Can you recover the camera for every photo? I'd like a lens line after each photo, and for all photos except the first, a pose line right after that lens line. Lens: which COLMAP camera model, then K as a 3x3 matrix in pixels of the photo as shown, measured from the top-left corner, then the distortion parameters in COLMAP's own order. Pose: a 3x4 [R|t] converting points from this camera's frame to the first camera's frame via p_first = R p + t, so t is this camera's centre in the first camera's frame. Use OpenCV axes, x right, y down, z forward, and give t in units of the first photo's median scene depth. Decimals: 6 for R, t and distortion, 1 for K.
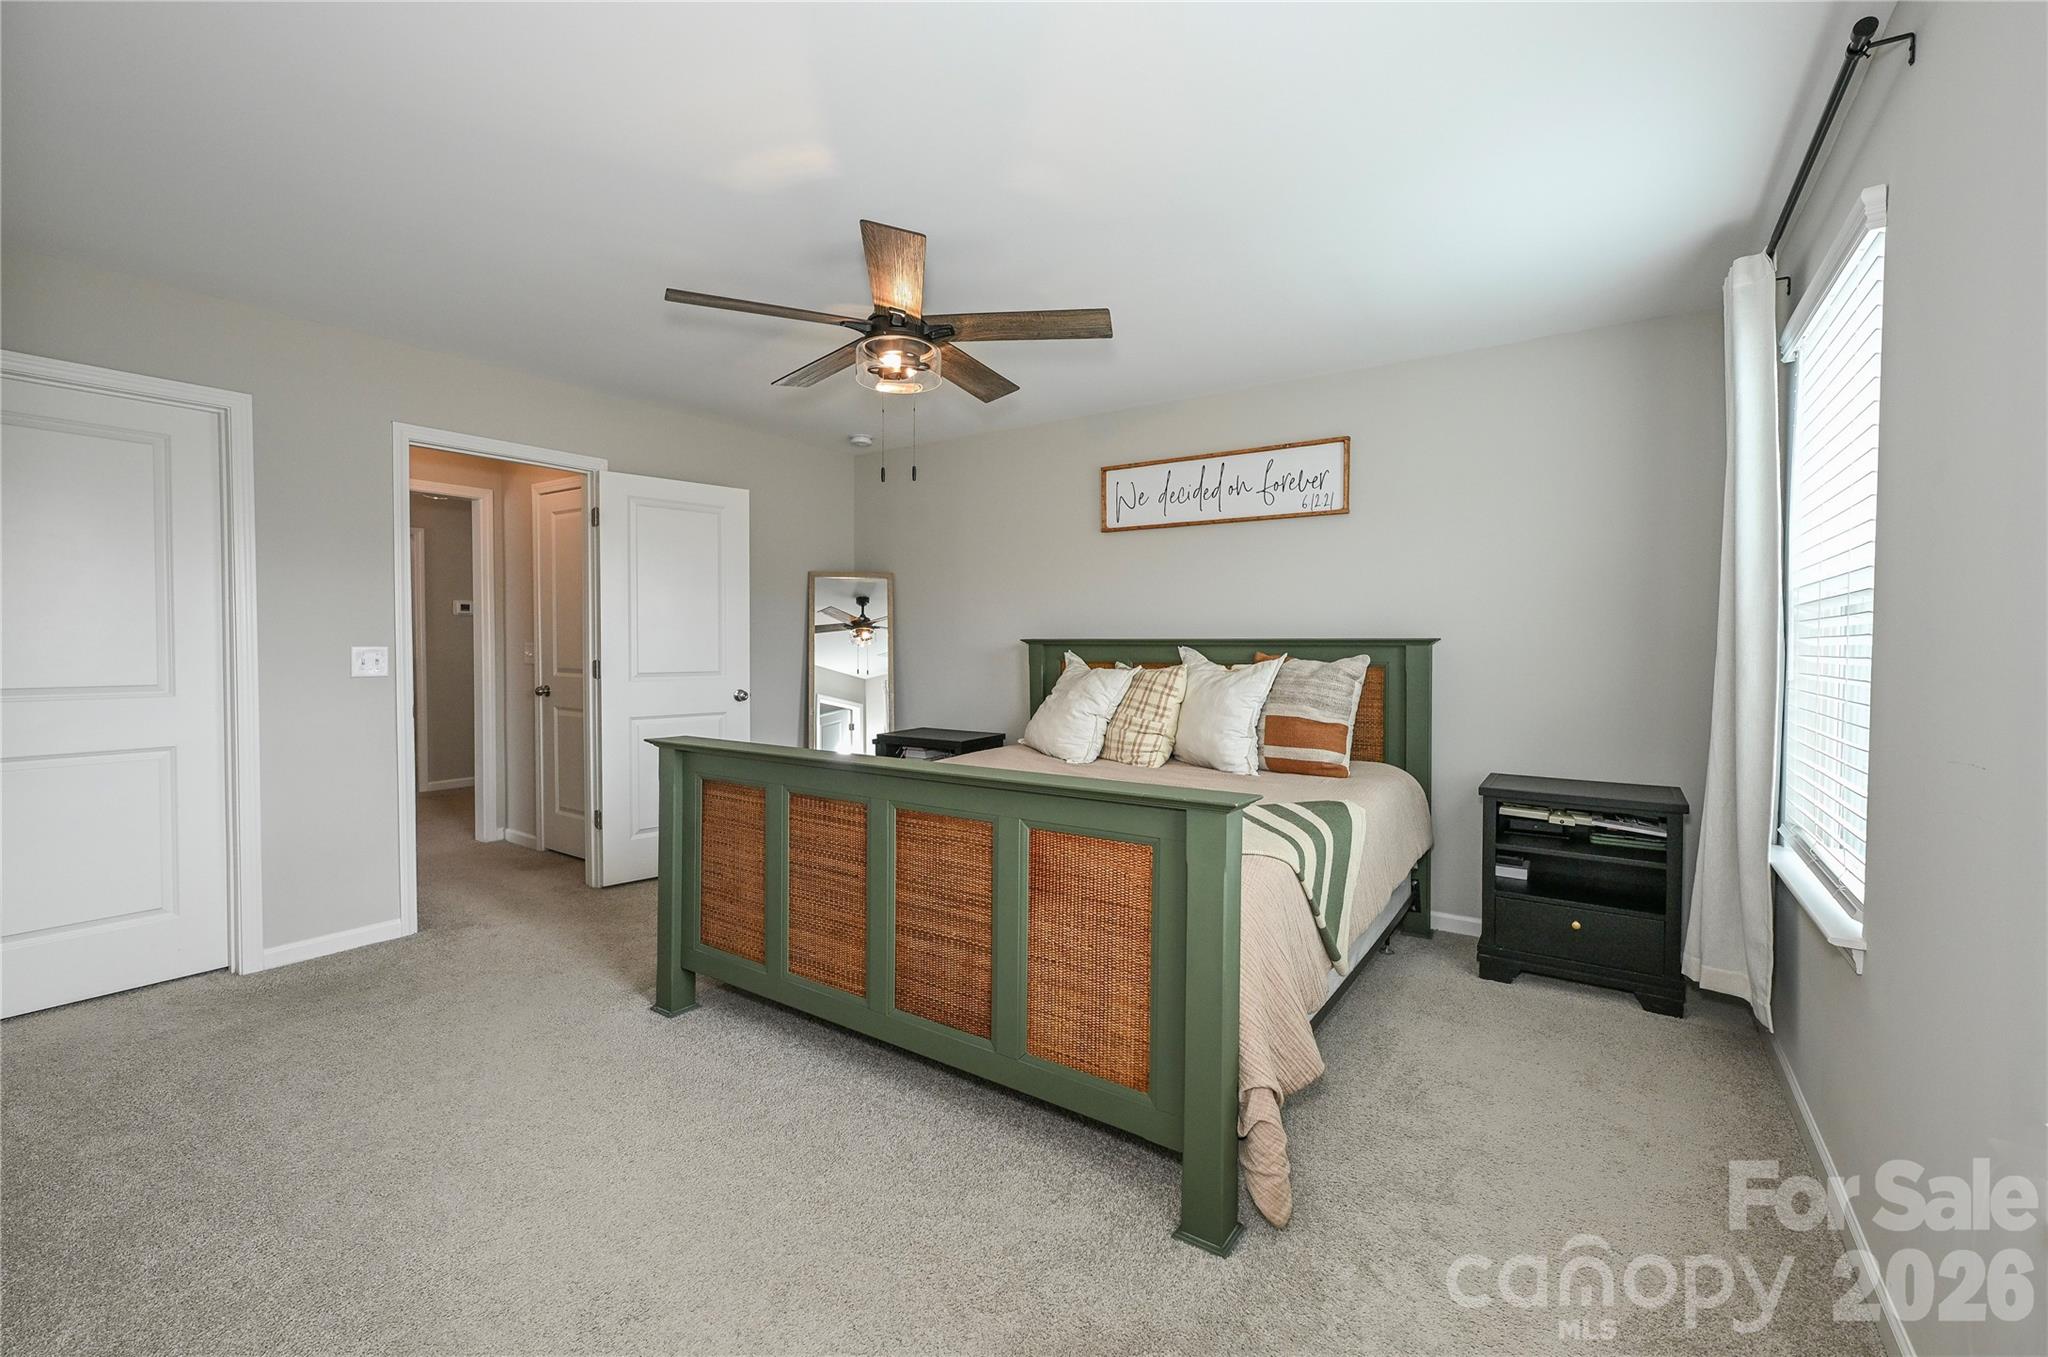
lens RADIAL K [[808.8, 0, 1017.7], [0, 808.8, 681.9], [0, 0, 1]] dist [-0.001798, 0.000048]
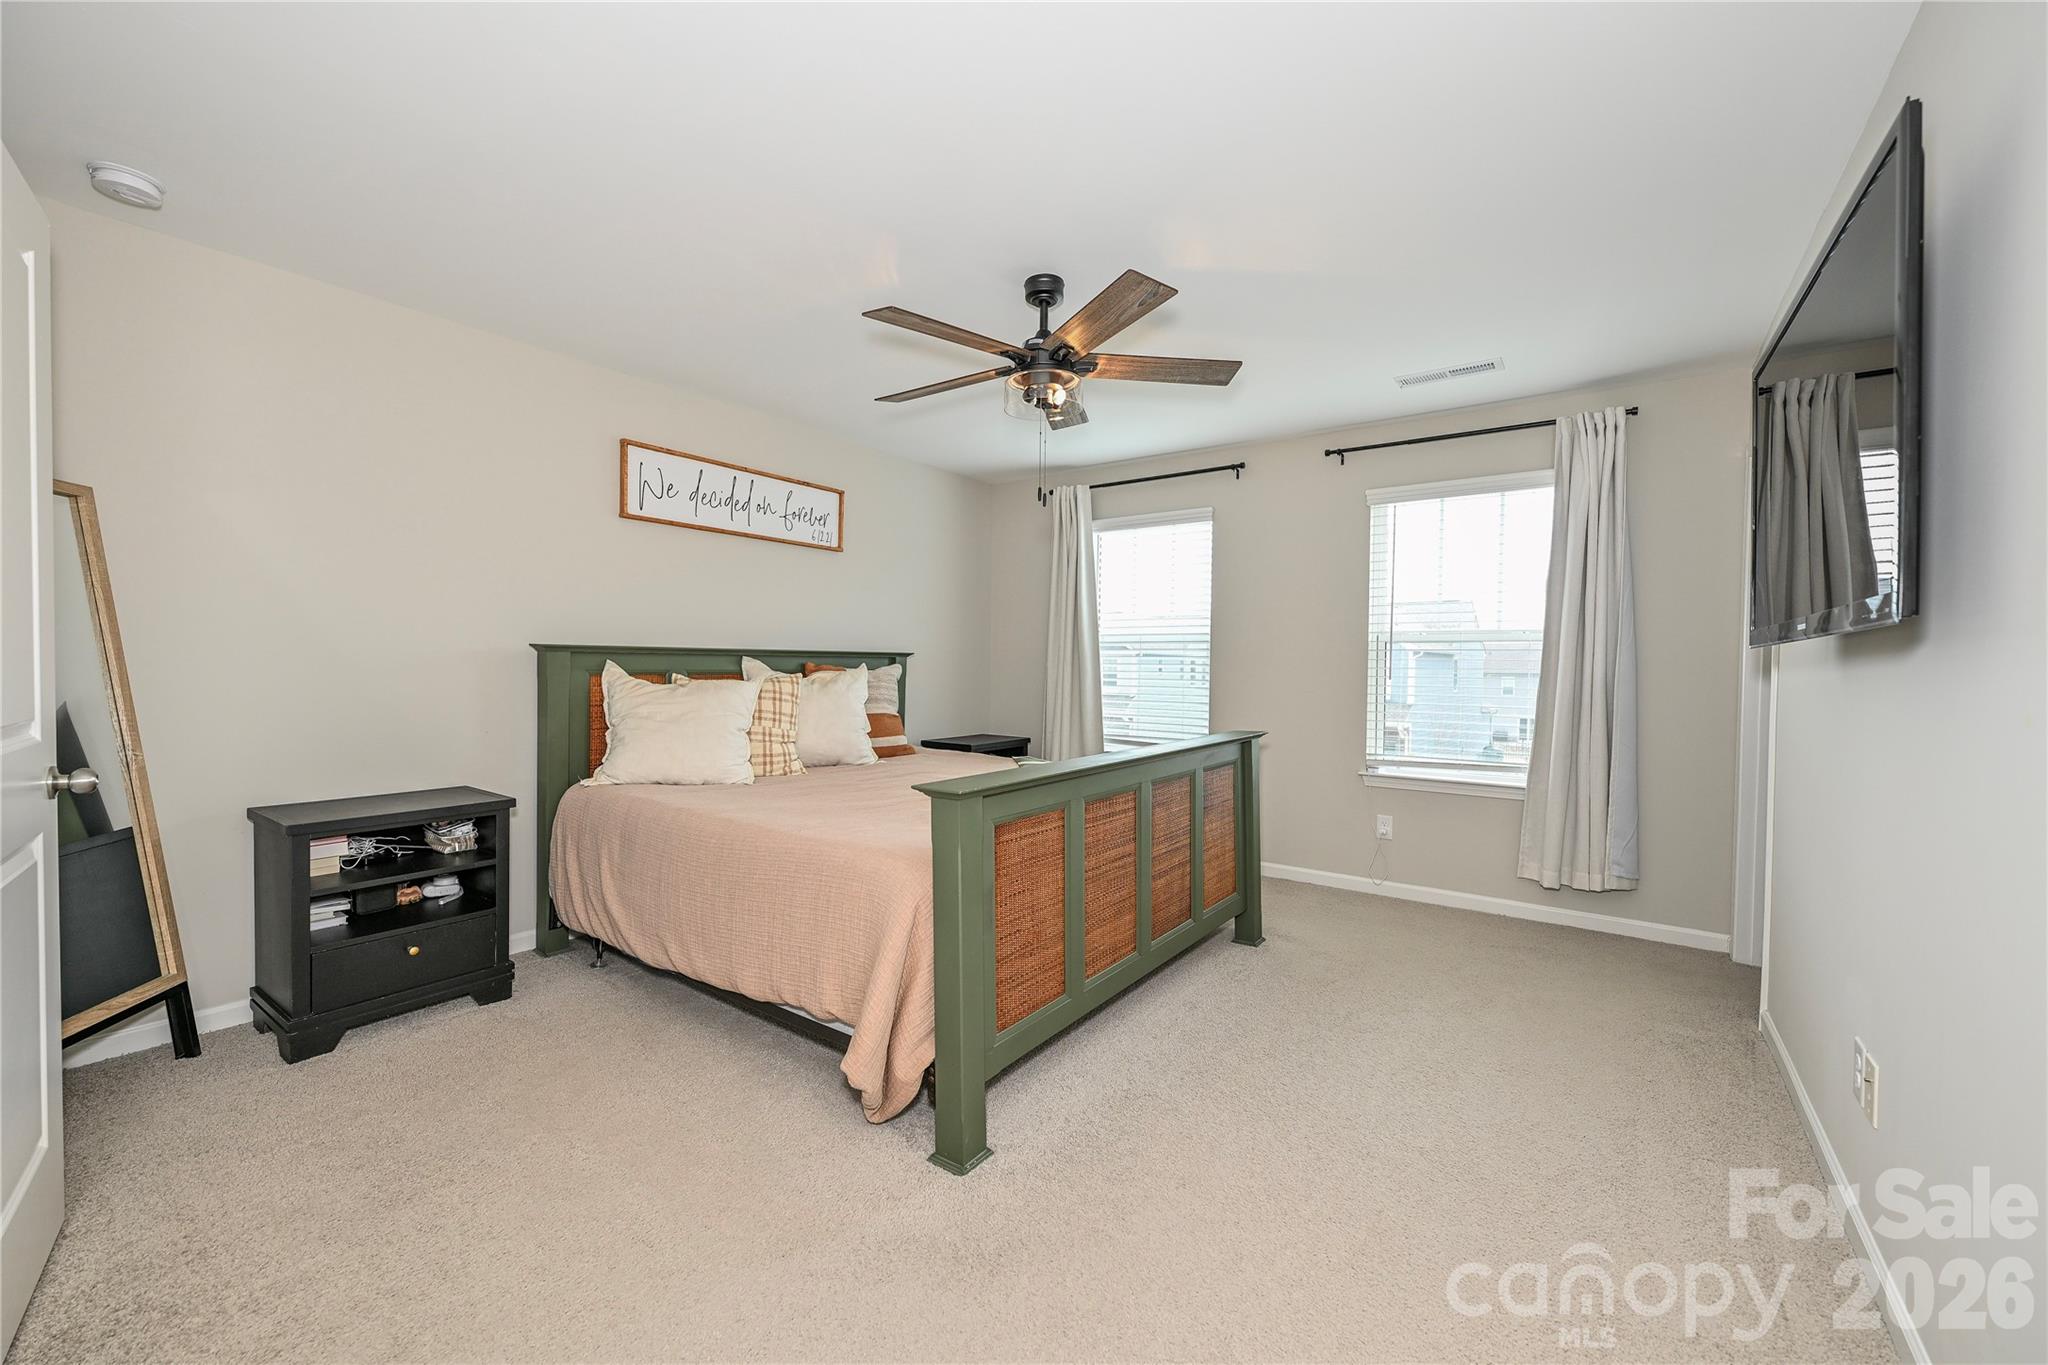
lens RADIAL K [[794.5, 0, 1020.1], [0, 794.5, 699.0], [0, 0, 1]] dist [-0.000228, 0.000100]
pose [[0.053122, -0.048742, 0.997398, -0.795072], [0.035519, 0.998268, 0.046893, -0.026787], [-0.997956, 0.032935, 0.054761, 0.639390]]
